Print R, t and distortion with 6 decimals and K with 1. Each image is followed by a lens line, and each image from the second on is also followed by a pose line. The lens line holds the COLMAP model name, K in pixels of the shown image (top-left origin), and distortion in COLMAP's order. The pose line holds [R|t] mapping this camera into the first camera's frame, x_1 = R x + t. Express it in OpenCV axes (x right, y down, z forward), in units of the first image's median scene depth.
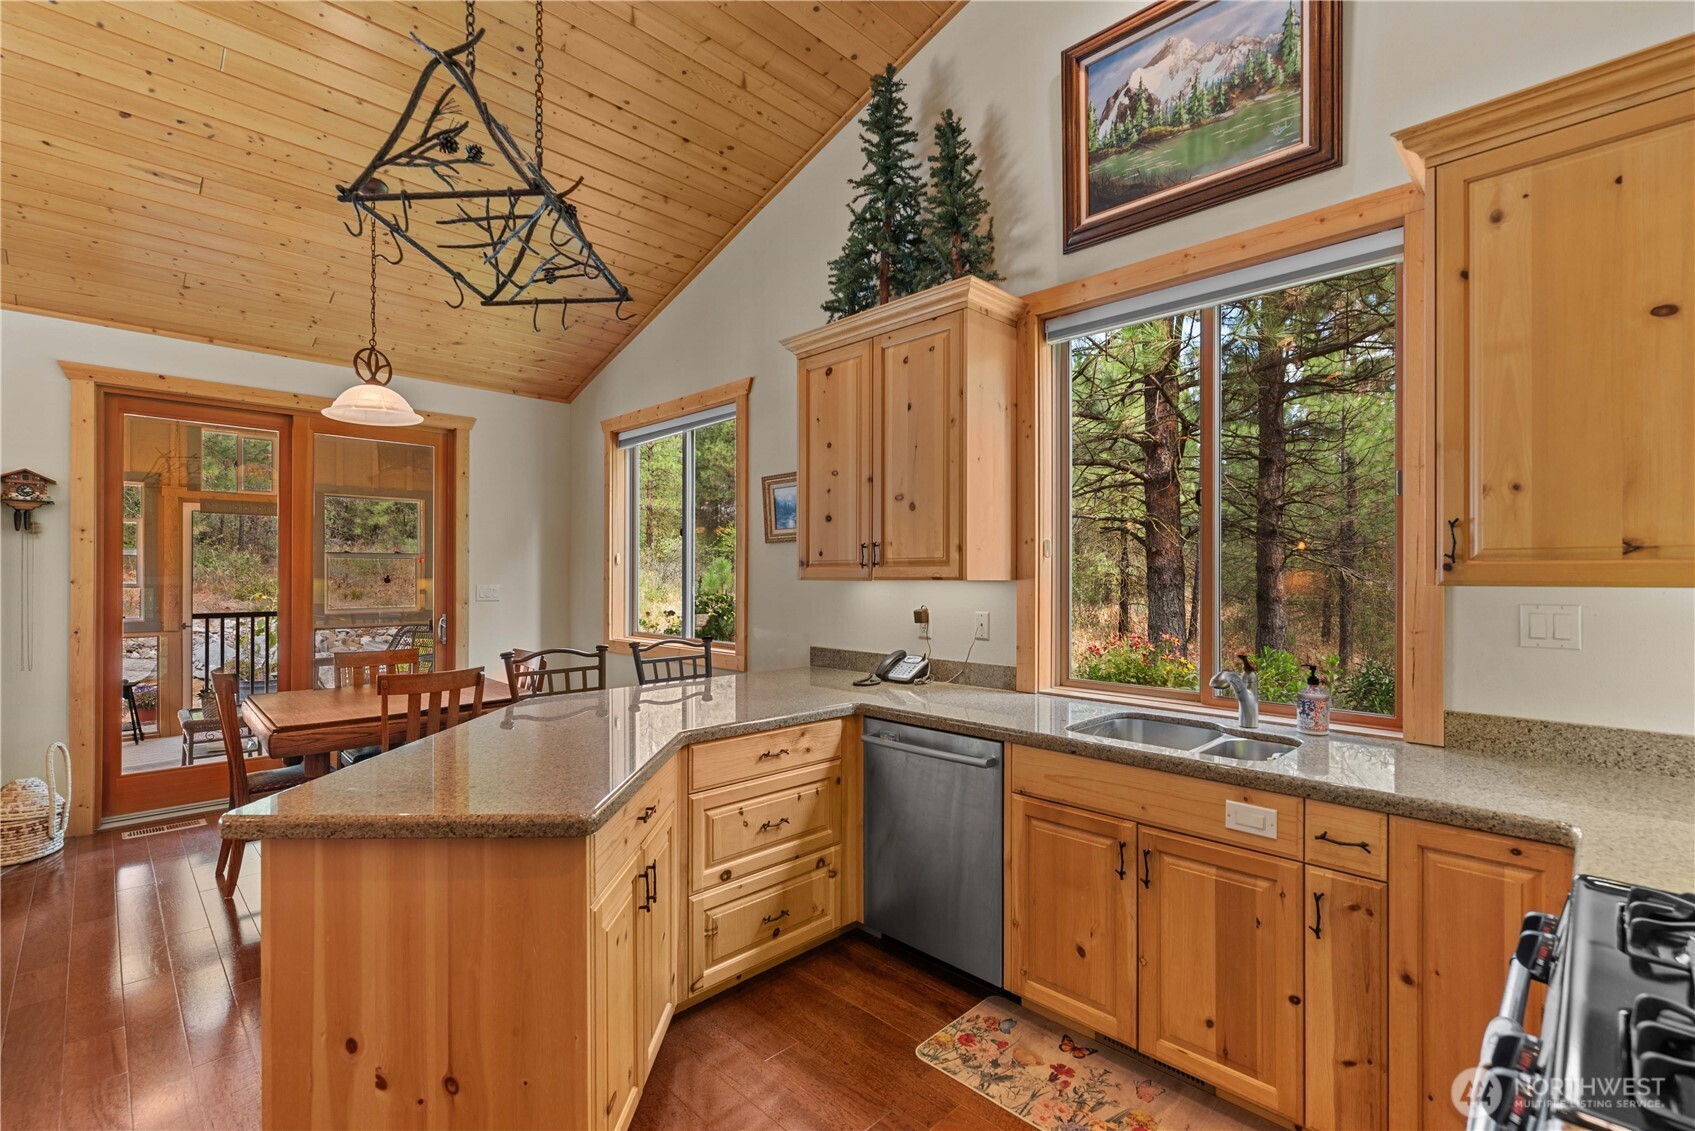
lens RADIAL K [[755.8, 0, 847.8], [0, 755.8, 574.0], [0, 0, 1]] dist [0.001265, -0.000546]
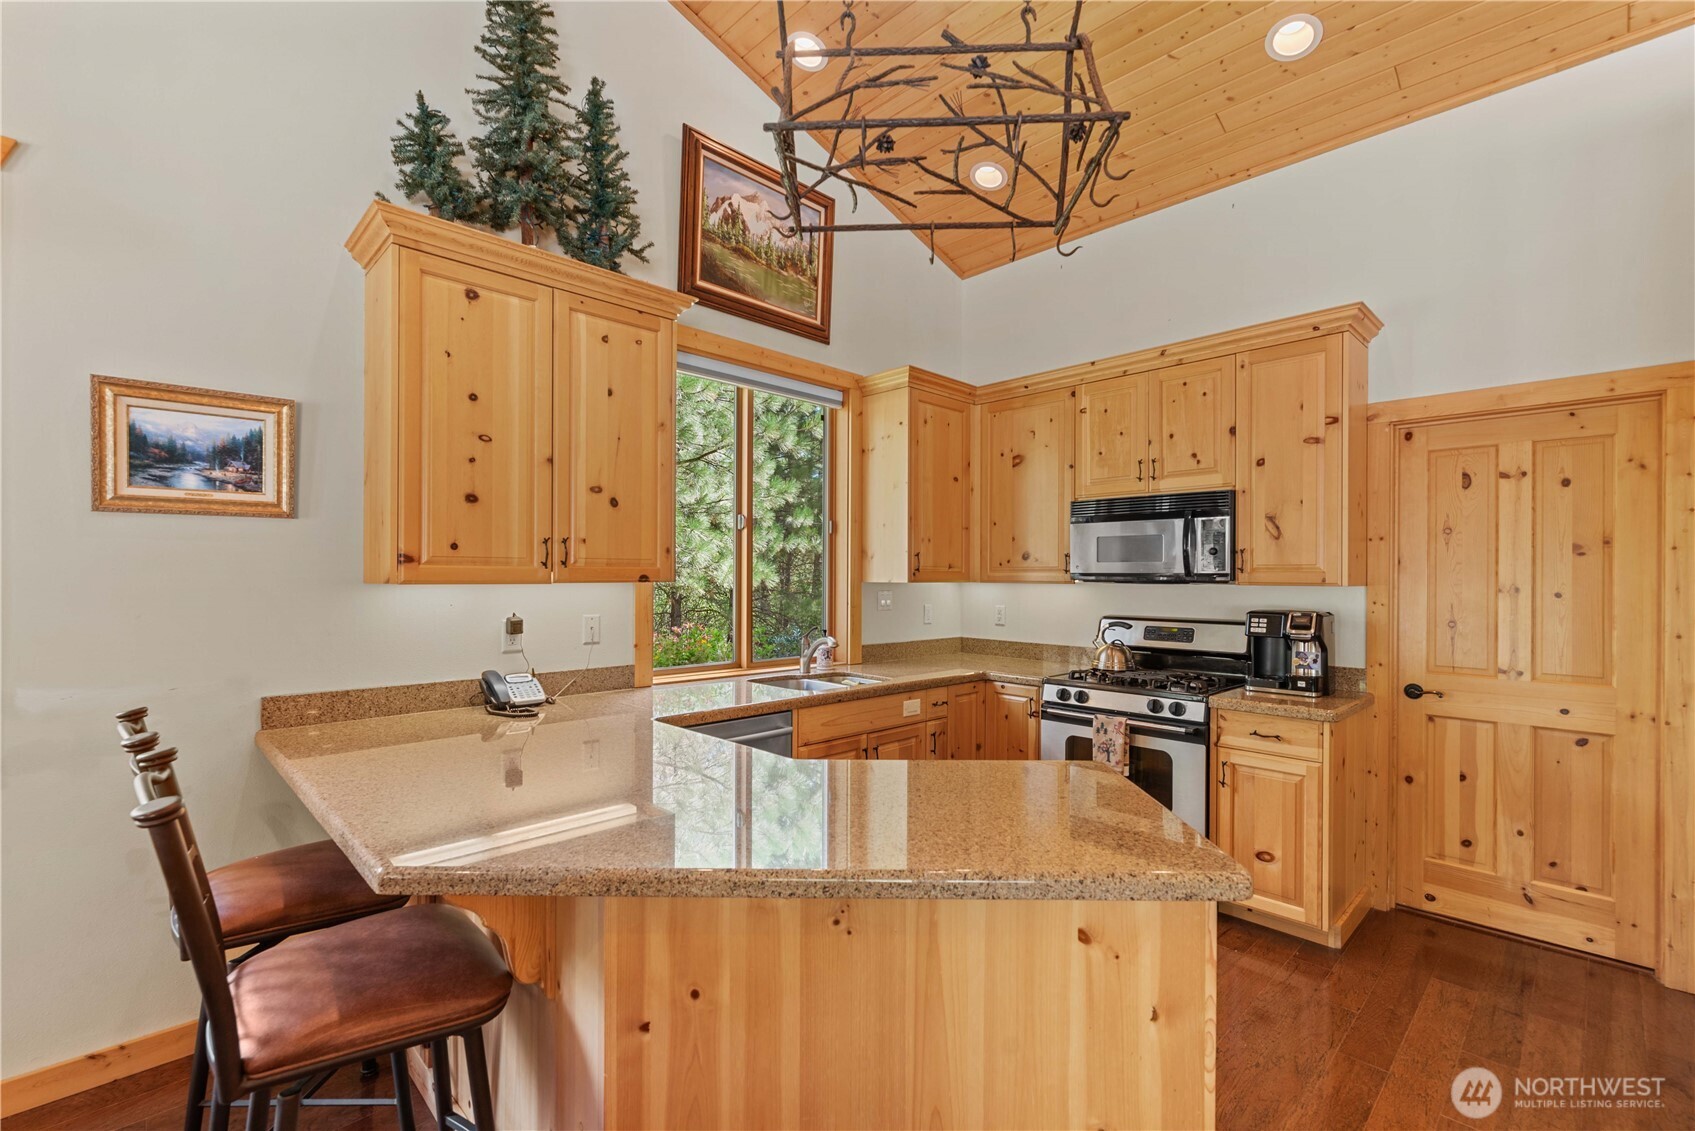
lens RADIAL K [[738.2, 0, 847.0], [0, 738.2, 575.1], [0, 0, 1]] dist [0.001953, -0.000497]
pose [[0.013571, 0.000331, 0.999908, -0.751000], [-0.006341, 0.999980, -0.000245, -0.002351], [-0.999888, -0.006337, 0.013573, 0.654373]]
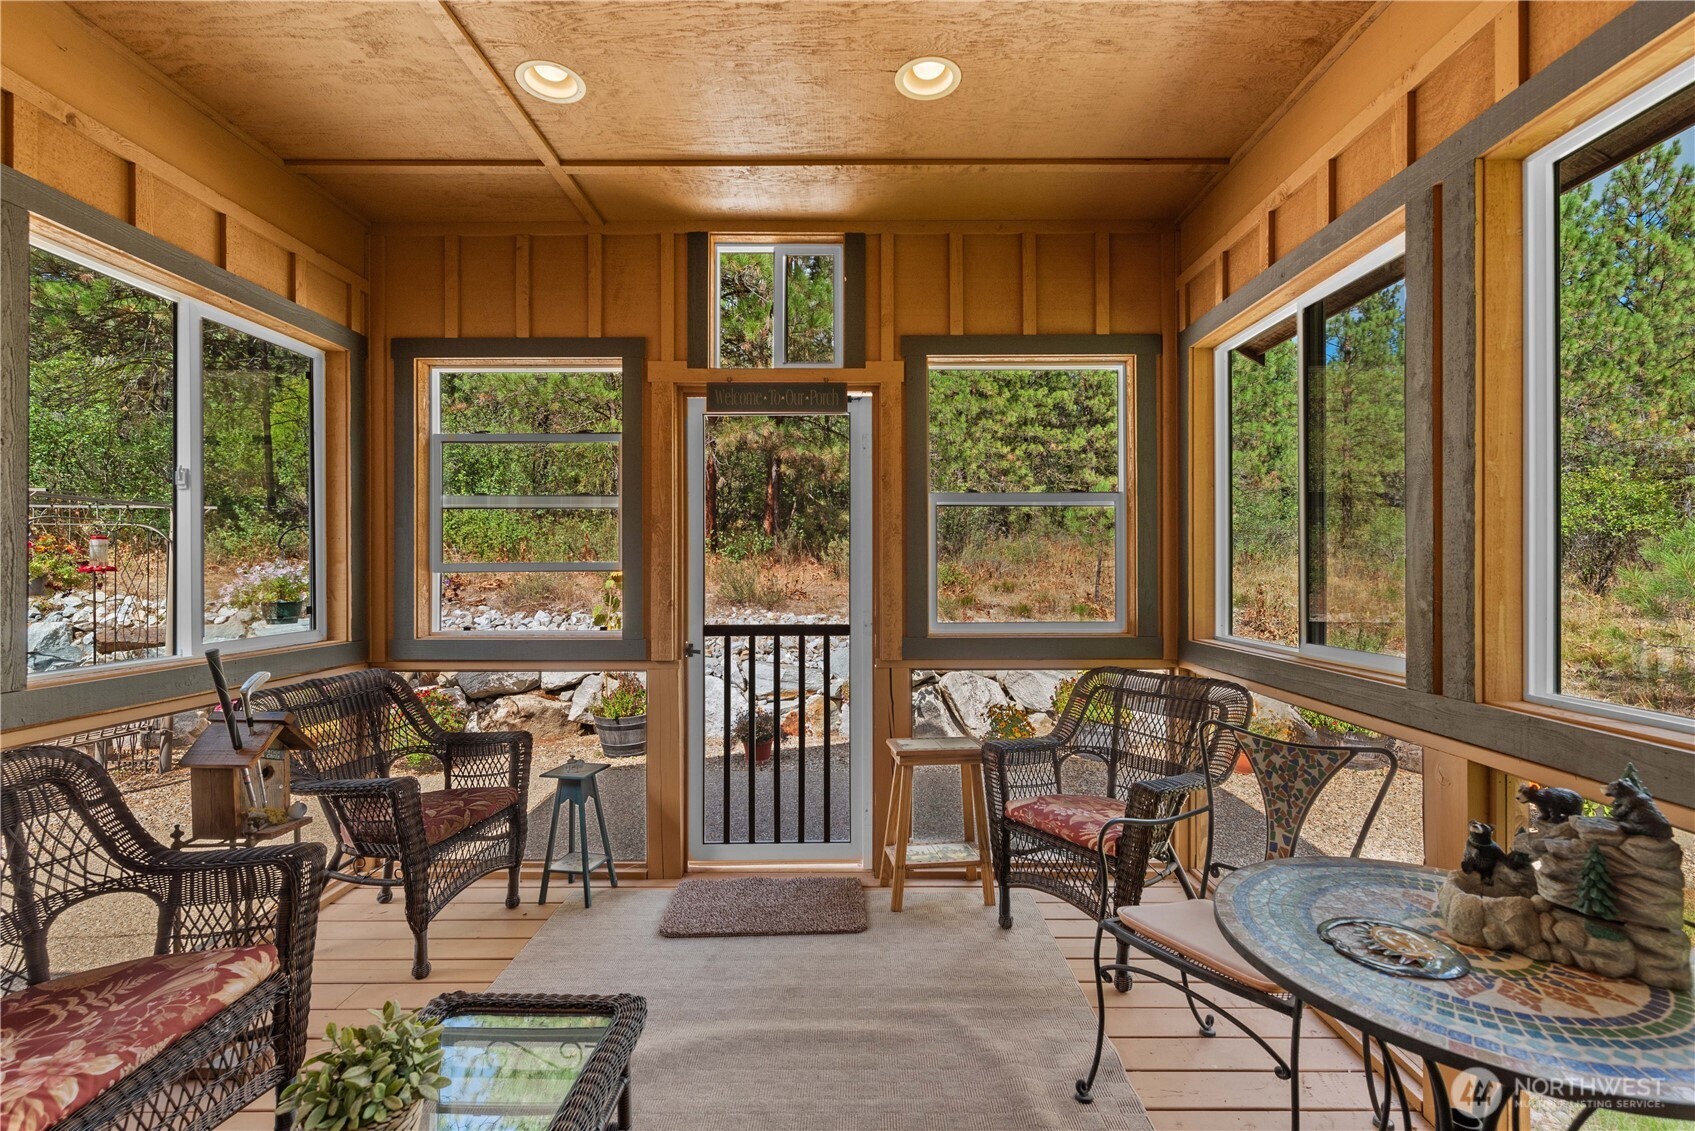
lens RADIAL K [[744.5, 0, 853.9], [0, 744.5, 564.8], [0, 0, 1]] dist [0.001483, -0.000540]
pose [[0.705209, -0.004620, -0.708984, -0.961229], [0.002943, 0.999989, -0.003588, 0.032551], [0.708993, 0.000444, 0.705215, 1.532186]]
